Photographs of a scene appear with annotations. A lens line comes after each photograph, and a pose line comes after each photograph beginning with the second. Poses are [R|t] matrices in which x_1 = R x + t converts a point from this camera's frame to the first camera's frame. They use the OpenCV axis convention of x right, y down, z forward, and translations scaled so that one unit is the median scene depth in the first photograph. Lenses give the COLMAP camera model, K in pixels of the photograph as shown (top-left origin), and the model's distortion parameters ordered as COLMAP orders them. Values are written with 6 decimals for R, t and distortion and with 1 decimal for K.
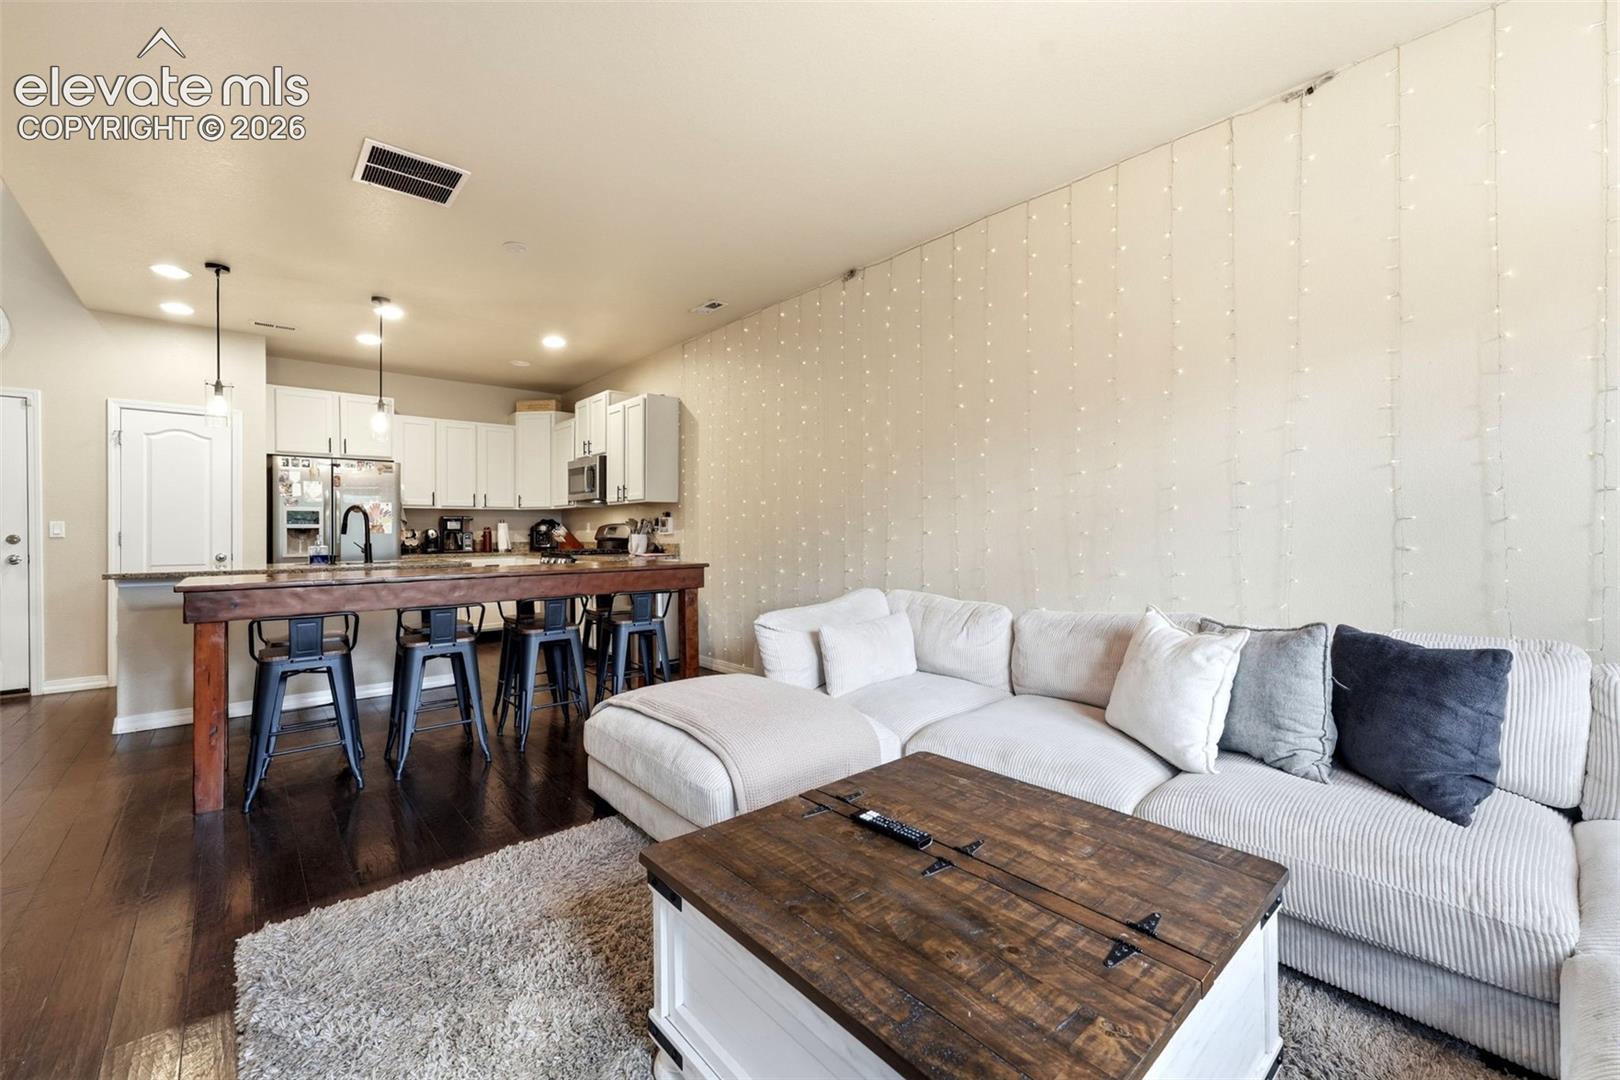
lens RADIAL K [[671.4, 0, 809.8], [0, 671.4, 534.0], [0, 0, 1]] dist [-0.030878, 0.025078]
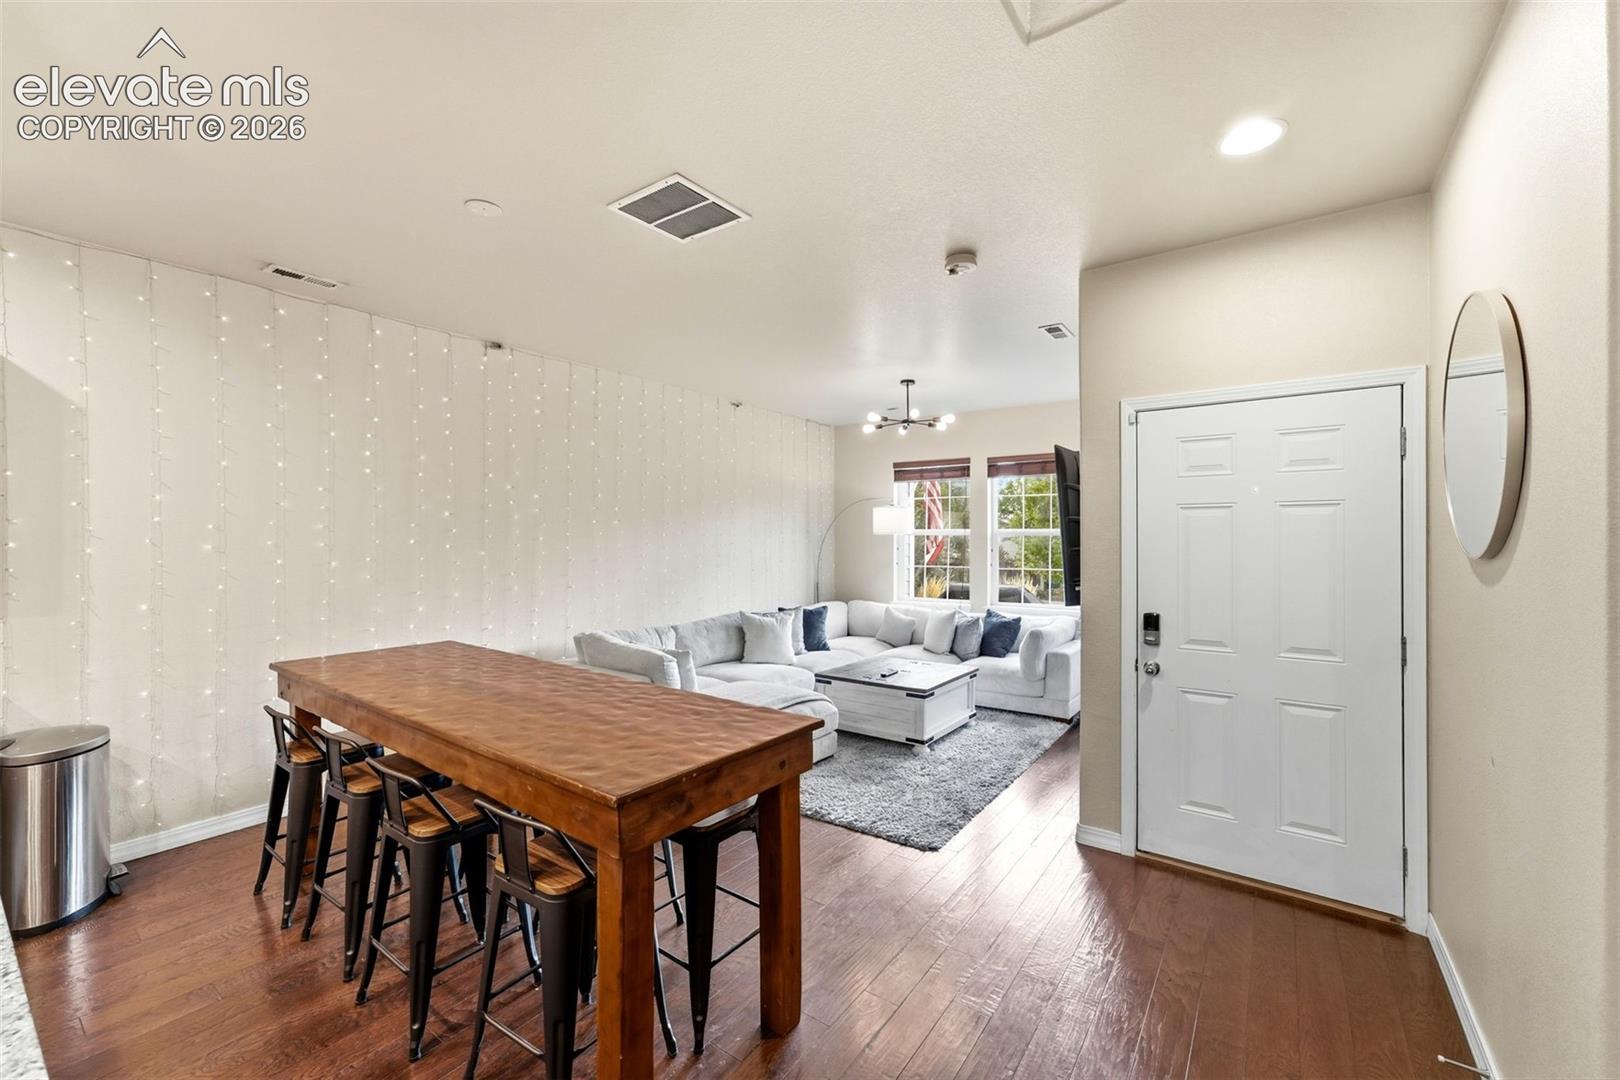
lens RADIAL K [[671.4, 0, 809.8], [0, 671.4, 534.0], [0, 0, 1]] dist [-0.030878, 0.025078]
pose [[-0.212039, 0.012654, 0.977179, -0.667734], [0.004419, 0.999918, -0.011989, -0.050386], [-0.977251, 0.001776, -0.212078, 0.470248]]
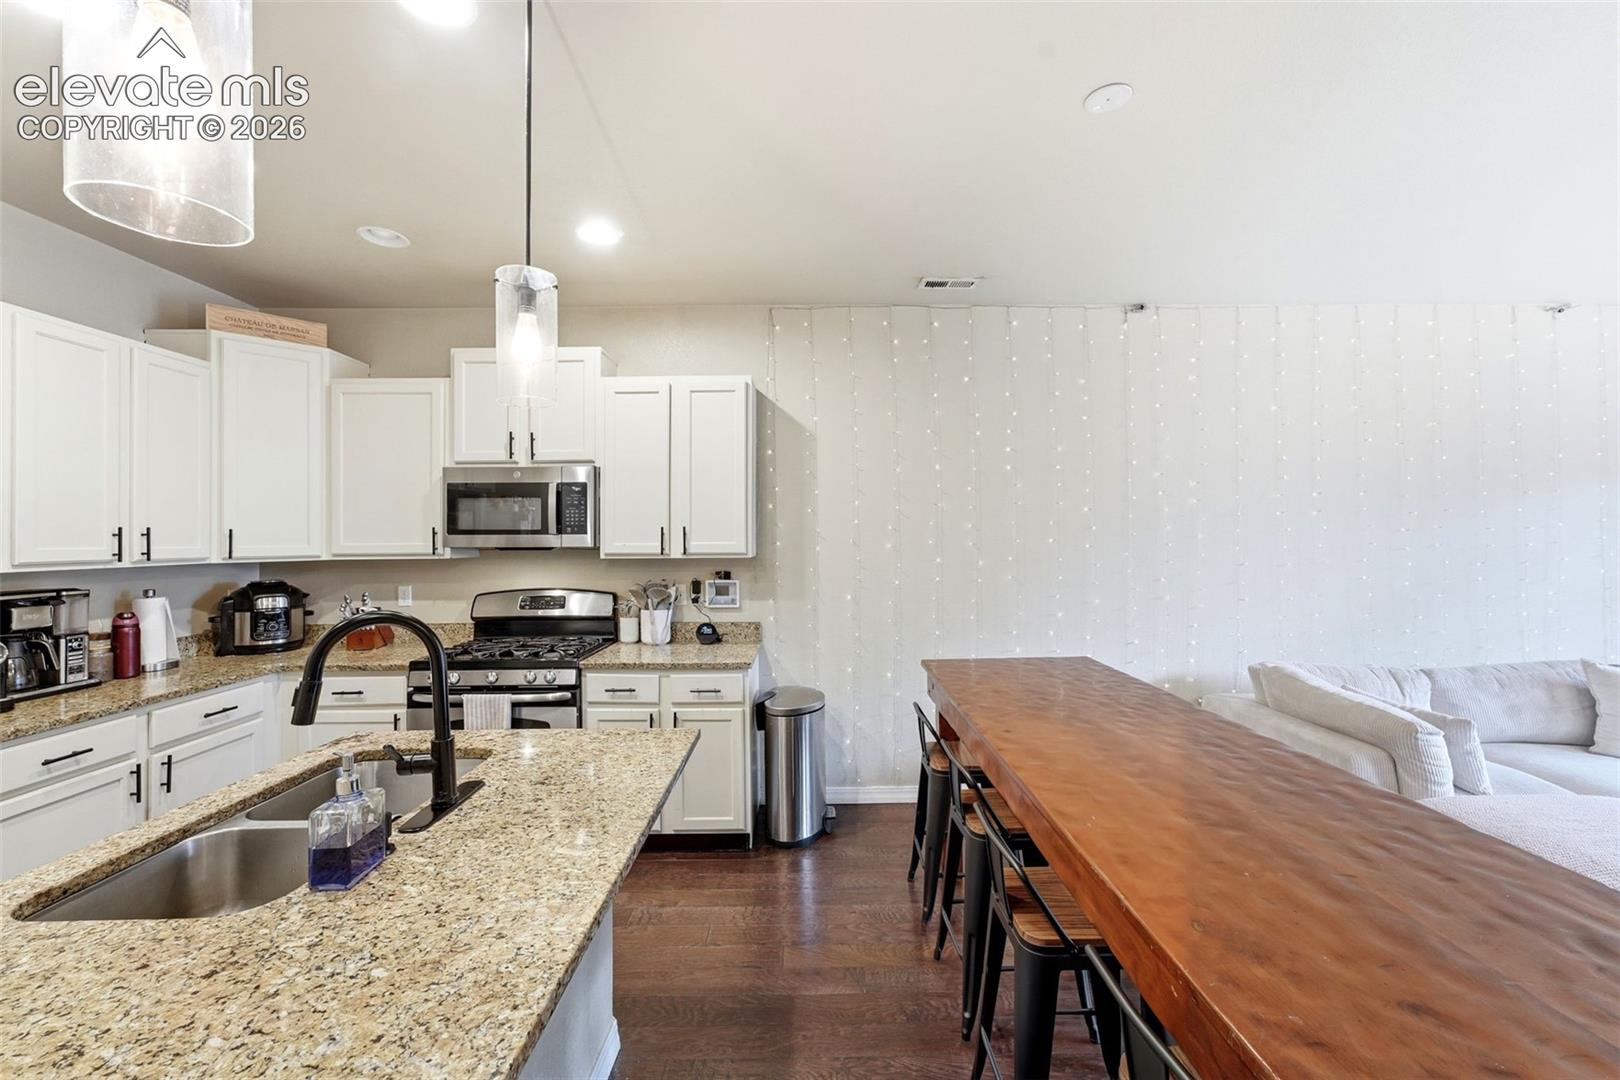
lens RADIAL K [[663.7, 0, 814.1], [0, 663.7, 534.7], [0, 0, 1]] dist [-0.047011, 0.037132]
pose [[0.649599, 0.005987, 0.760253, -0.553845], [0.004702, 0.999918, -0.011892, -0.051899], [-0.760262, 0.011300, 0.649518, 0.486892]]
